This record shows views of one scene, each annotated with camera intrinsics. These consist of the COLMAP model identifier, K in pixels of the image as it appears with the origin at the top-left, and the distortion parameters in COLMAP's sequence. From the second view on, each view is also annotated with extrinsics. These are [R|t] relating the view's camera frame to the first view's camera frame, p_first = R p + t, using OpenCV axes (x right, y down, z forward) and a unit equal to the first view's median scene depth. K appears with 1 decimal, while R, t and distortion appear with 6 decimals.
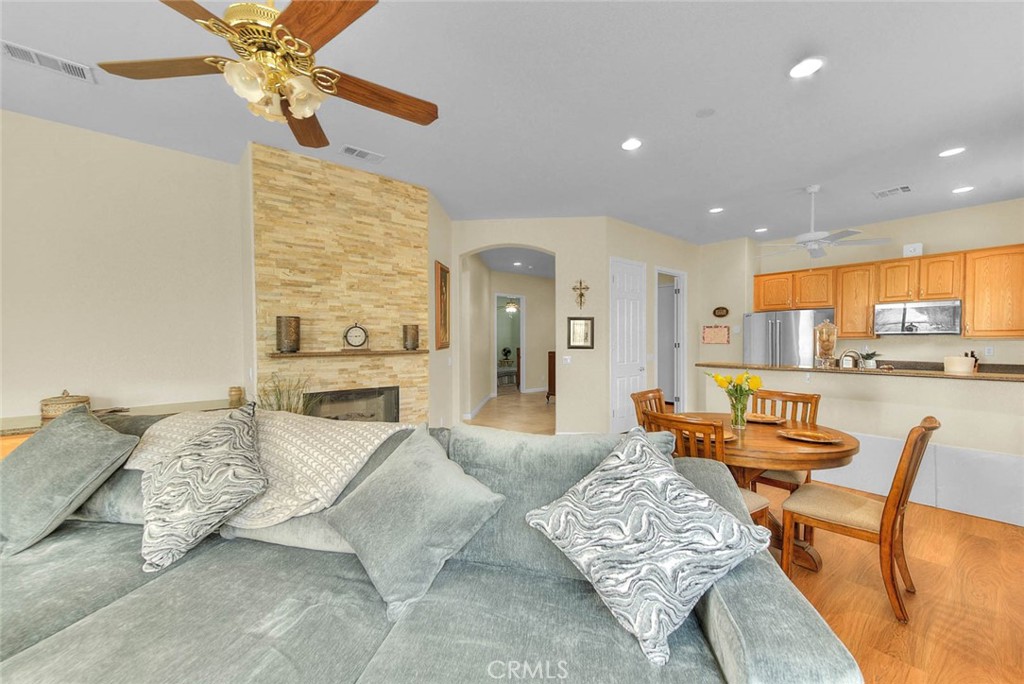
lens RADIAL K [[384.9, 0, 512.0], [0, 384.9, 342.0], [0, 0, 1]] dist [-0.000172, -0.000019]
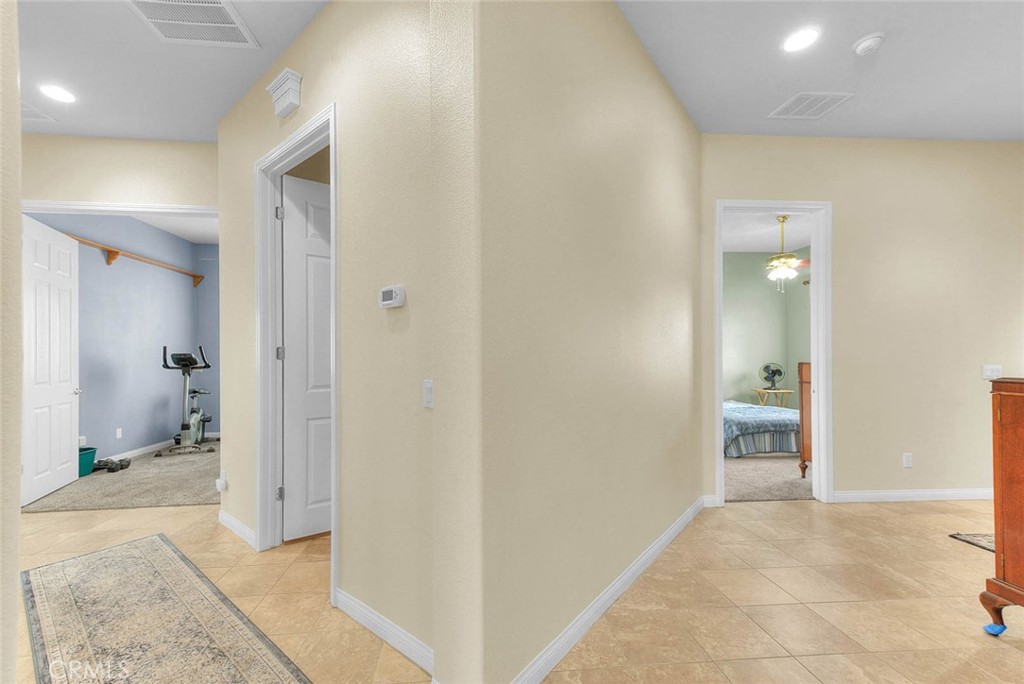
lens RADIAL K [[405.7, 0, 509.3], [0, 405.7, 344.4], [0, 0, 1]] dist [-0.001458, -0.000308]
pose [[0.819258, 0.012018, -0.573299, 0.006166], [-0.023302, 0.999652, -0.012344, 0.005820], [0.572951, 0.023472, 0.819253, 0.465518]]
